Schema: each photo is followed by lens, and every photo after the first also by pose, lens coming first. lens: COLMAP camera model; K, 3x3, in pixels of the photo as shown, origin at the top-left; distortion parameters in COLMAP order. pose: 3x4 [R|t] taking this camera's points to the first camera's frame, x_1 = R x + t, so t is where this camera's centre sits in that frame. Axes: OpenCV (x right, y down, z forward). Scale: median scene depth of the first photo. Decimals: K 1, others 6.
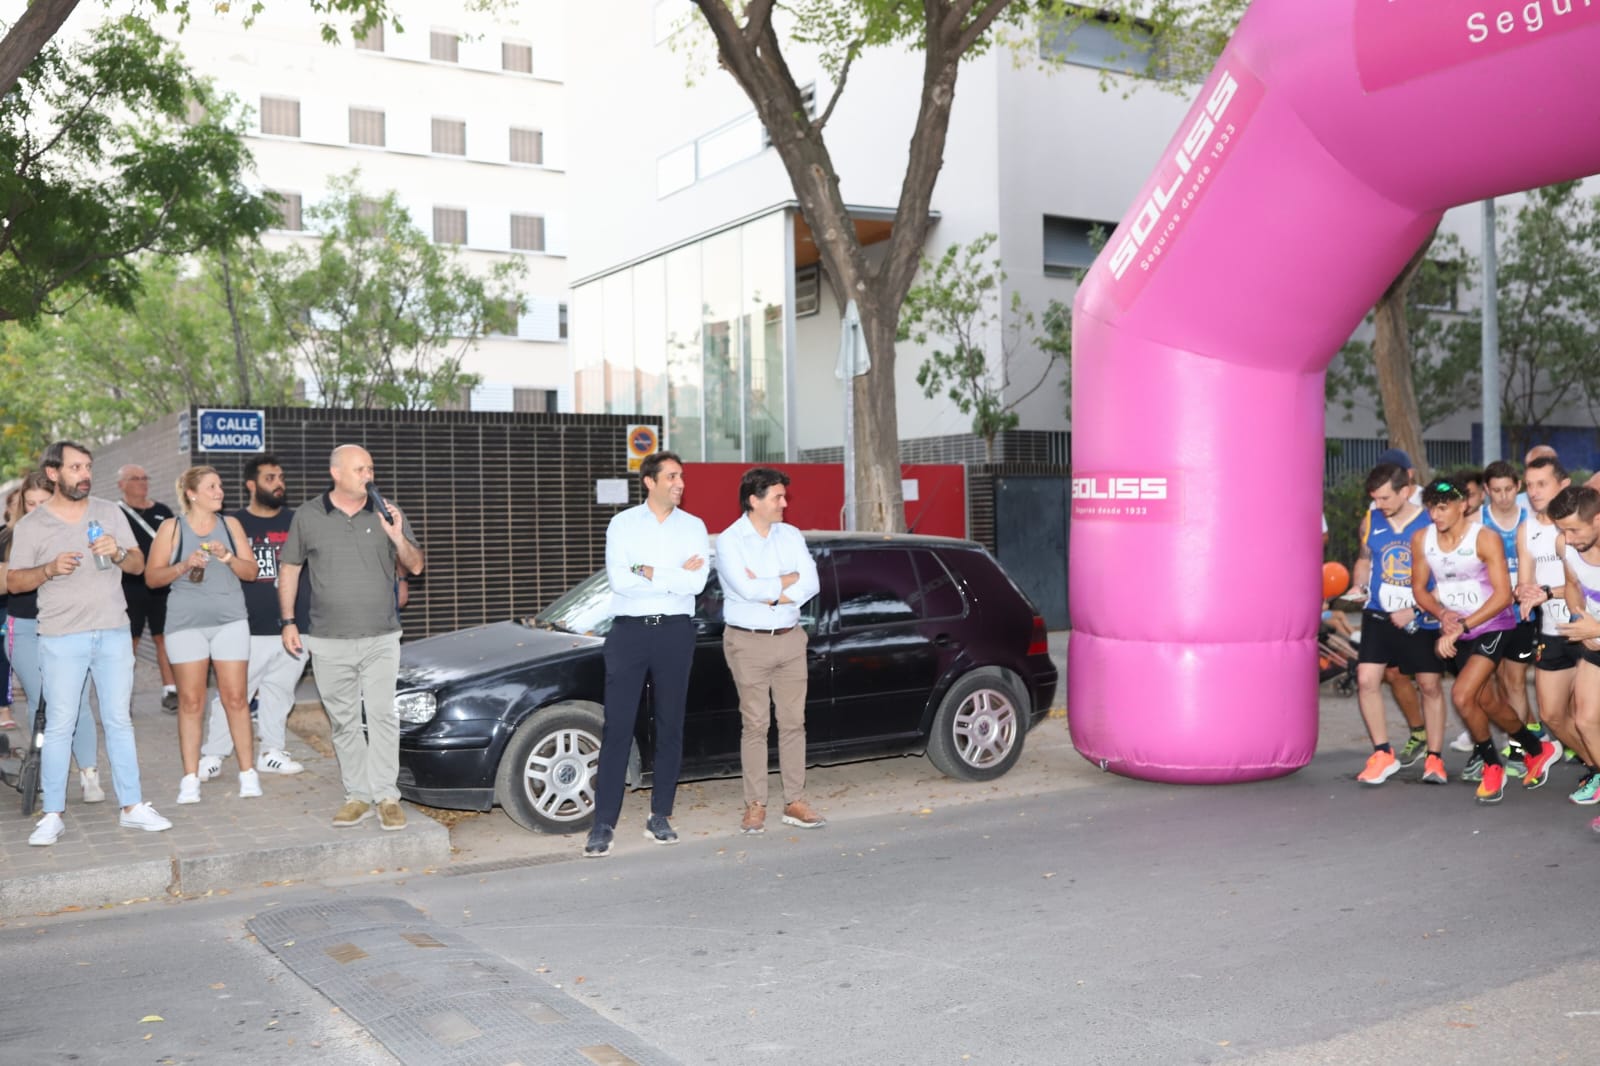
lens RADIAL K [[1543.1, 0, 792.8], [0, 1543.1, 561.7], [0, 0, 1]] dist [0.011096, -0.024724]
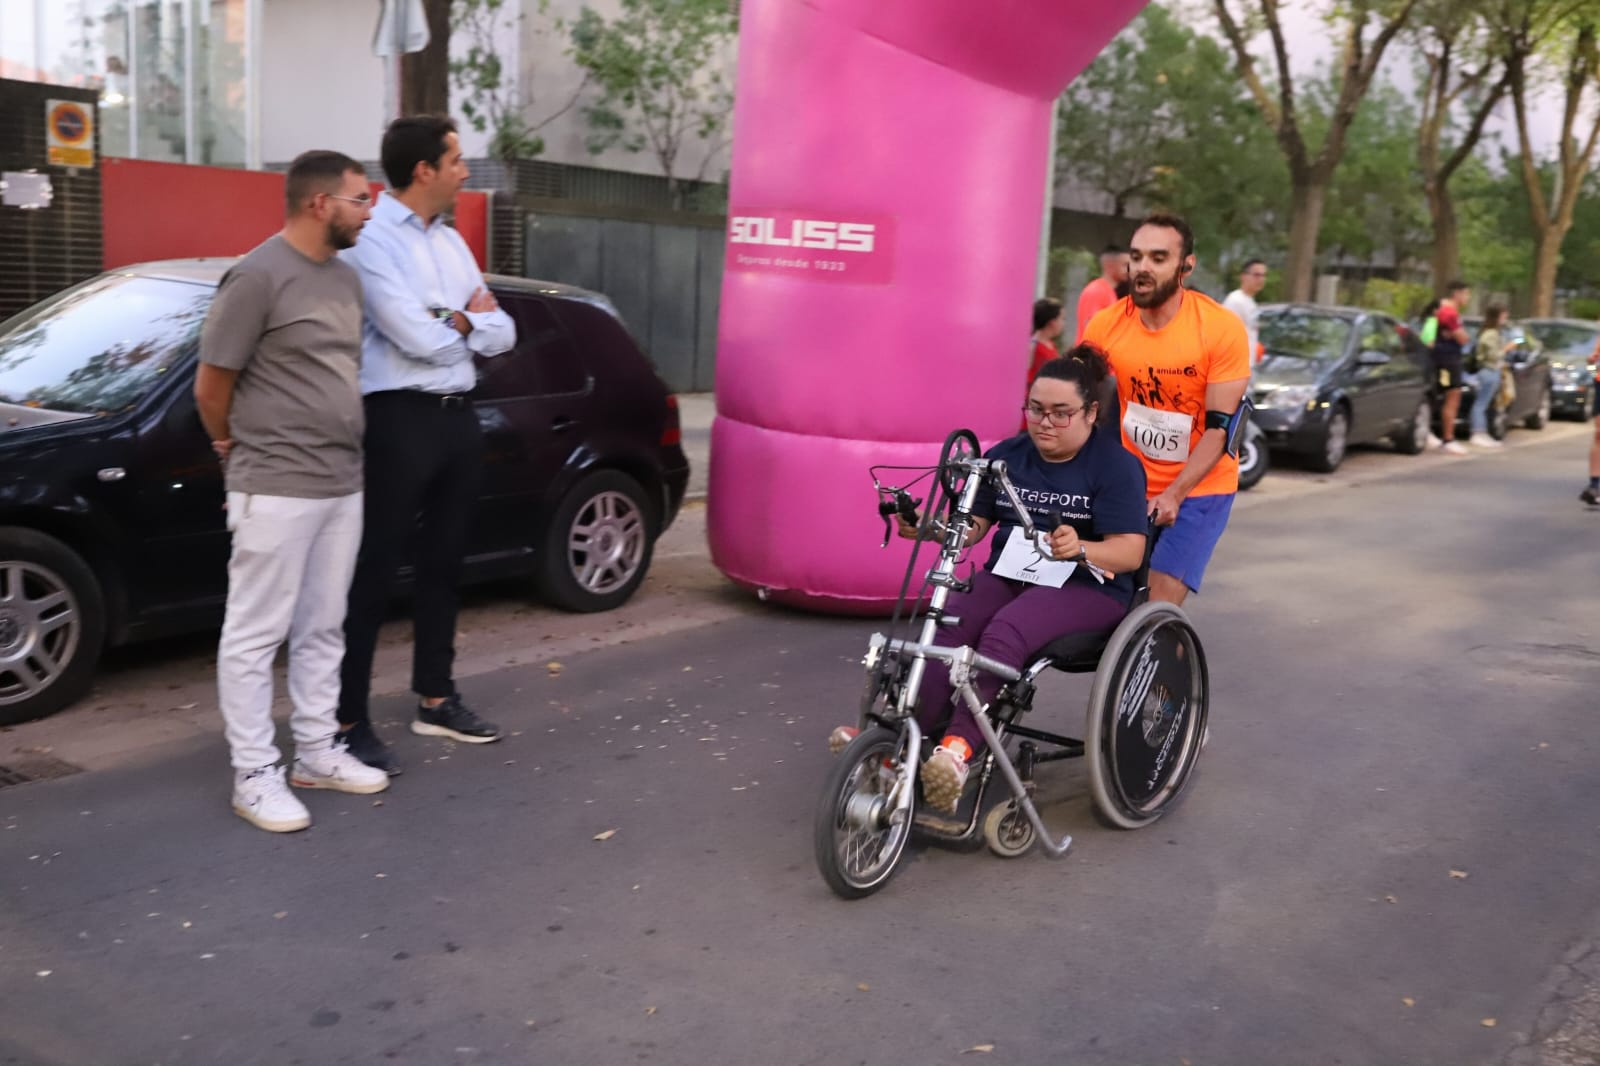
lens RADIAL K [[1543.1, 0, 792.8], [0, 1543.1, 561.7], [0, 0, 1]] dist [0.011096, -0.024724]
pose [[0.935640, 0.000311, 0.352955, -0.026785], [-0.057194, 0.986917, 0.150745, -0.001117], [-0.348291, -0.161230, 0.923417, 0.121006]]
